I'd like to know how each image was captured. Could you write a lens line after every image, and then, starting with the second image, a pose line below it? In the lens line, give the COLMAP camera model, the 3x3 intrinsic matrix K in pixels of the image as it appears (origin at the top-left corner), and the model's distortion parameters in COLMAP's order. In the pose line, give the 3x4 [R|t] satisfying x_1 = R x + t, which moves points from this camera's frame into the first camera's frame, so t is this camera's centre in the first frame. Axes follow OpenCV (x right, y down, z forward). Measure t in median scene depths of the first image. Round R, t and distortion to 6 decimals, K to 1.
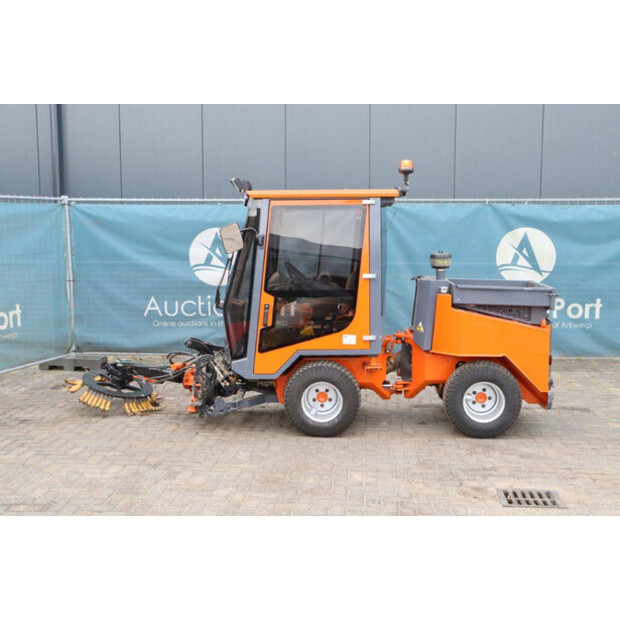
lens RADIAL K [[854.9, 0, 312.3], [0, 854.9, 325.1], [0, 0, 1]] dist [0.040787, 0.000000]
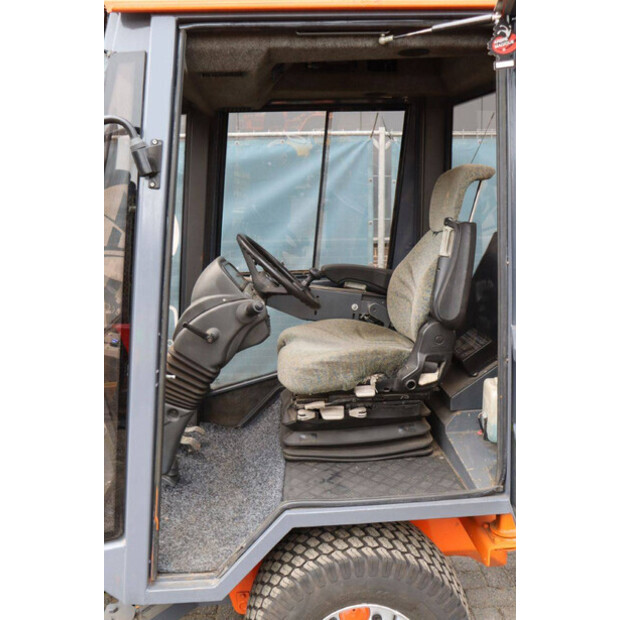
lens RADIAL K [[605.1, 0, 309.9], [0, 605.1, 311.8], [0, 0, 1]] dist [-0.091202, 0.000000]
pose [[0.996259, -0.029329, 0.081284, -0.023075], [0.026262, 0.998912, 0.038547, -0.051312], [-0.082326, -0.036268, 0.995945, 0.760864]]
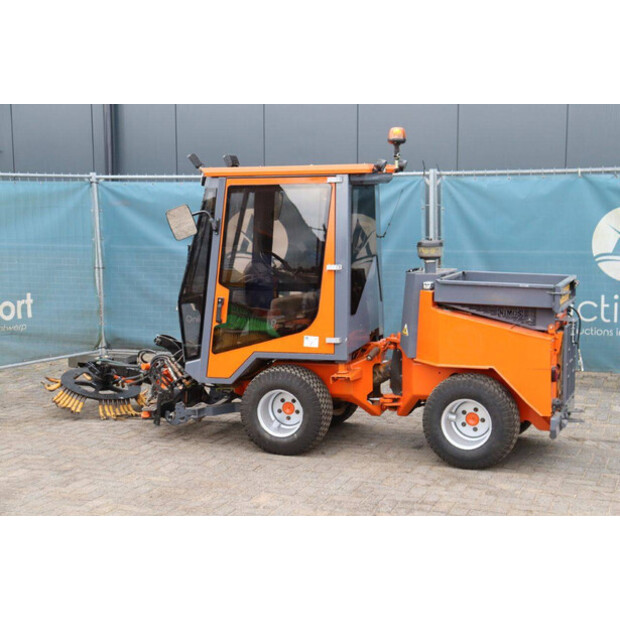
lens RADIAL K [[1096.9, 0, 303.9], [0, 1096.9, 326.4], [0, 0, 1]] dist [0.216437, 0.000000]
pose [[0.954919, 0.028965, -0.295450, 0.347771], [-0.029386, 0.999564, 0.003018, -0.001311], [0.295409, 0.005800, 0.955353, -0.045493]]
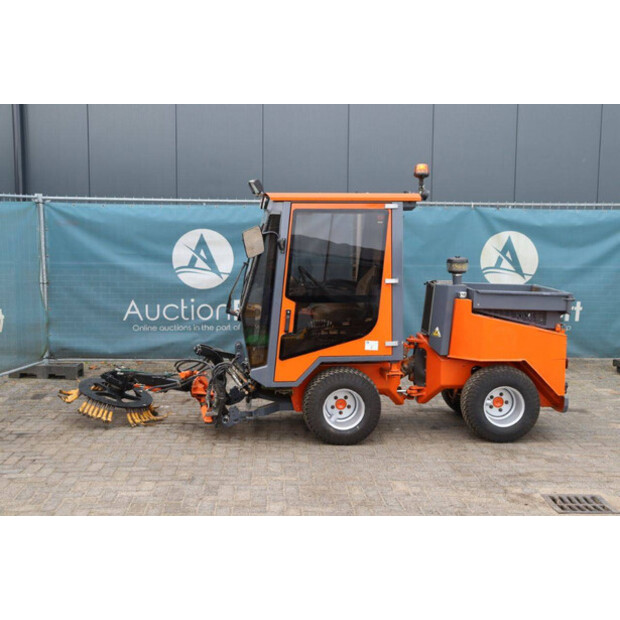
lens RADIAL K [[854.9, 0, 314.2], [0, 854.9, 319.7], [0, 0, 1]] dist [0.040787, 0.000000]
pose [[0.991901, -0.005313, 0.126904, -0.142257], [0.005660, 0.999981, -0.002371, -0.010441], [-0.126889, 0.003070, 0.991912, 0.030734]]
